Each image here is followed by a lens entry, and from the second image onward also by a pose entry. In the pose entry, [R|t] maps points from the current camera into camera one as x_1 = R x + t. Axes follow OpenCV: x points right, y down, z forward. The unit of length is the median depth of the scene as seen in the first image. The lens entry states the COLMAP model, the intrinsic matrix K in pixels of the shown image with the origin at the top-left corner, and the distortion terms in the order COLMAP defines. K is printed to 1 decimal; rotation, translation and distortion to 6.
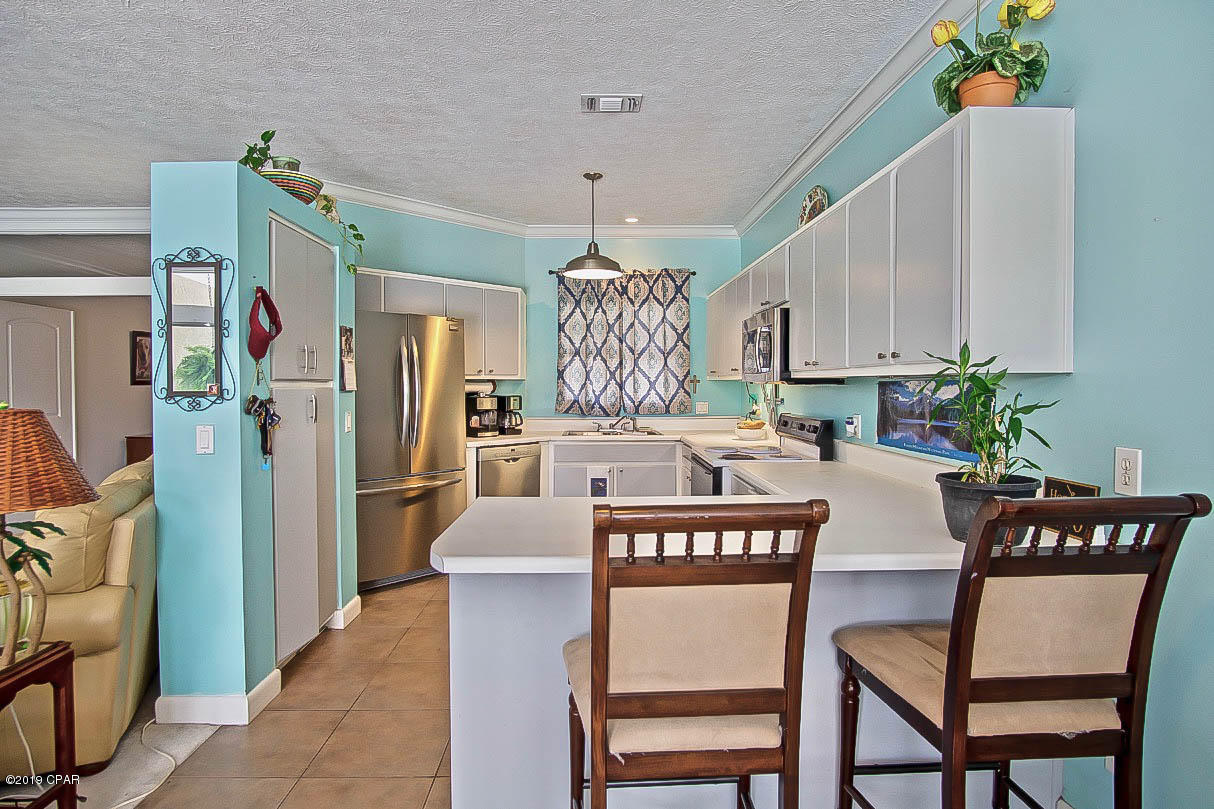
lens RADIAL K [[698.3, 0, 620.4], [0, 698.3, 398.2], [0, 0, 1]] dist [-0.048404, 0.000004]
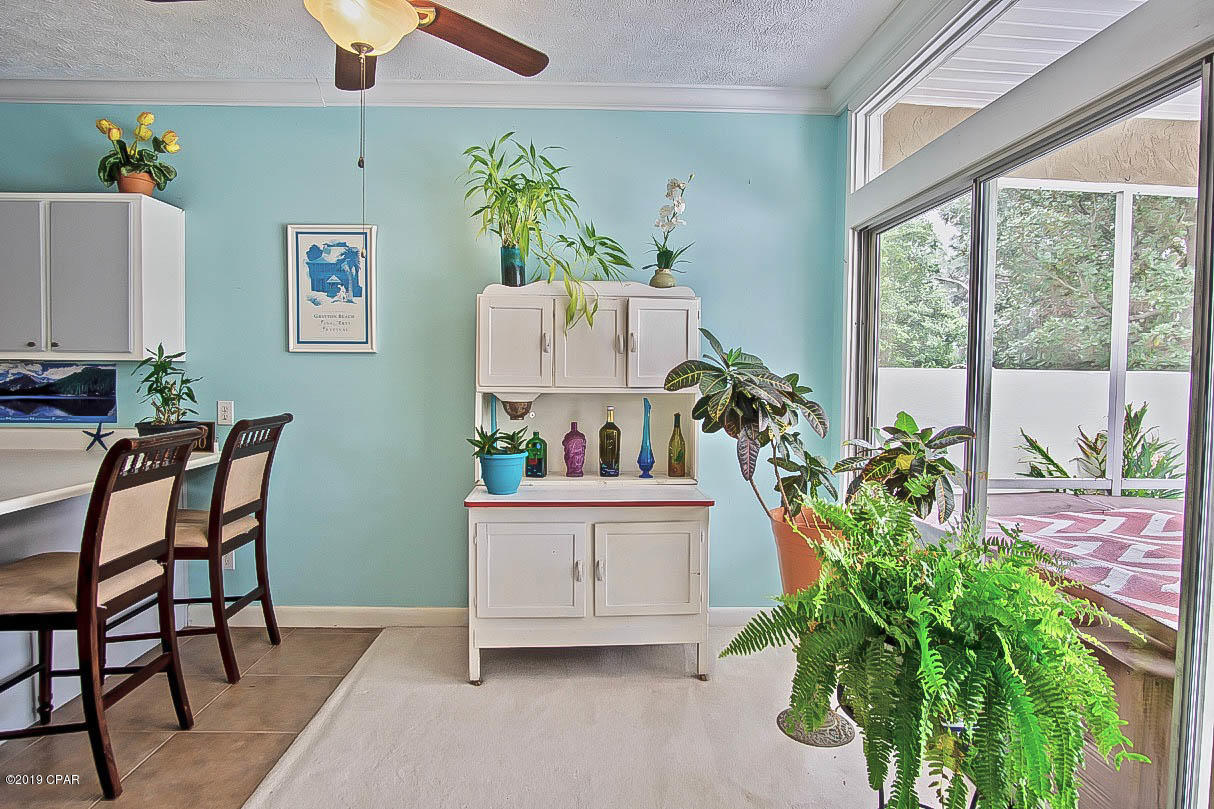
lens RADIAL K [[659.0, 0, 613.6], [0, 659.0, 395.8], [0, 0, 1]] dist [-0.044014, 0.012470]
pose [[-0.028368, -0.047714, 0.998458, -0.941245], [0.000713, 0.998859, 0.047753, -0.020573], [-0.999597, 0.002067, -0.028302, -0.065870]]
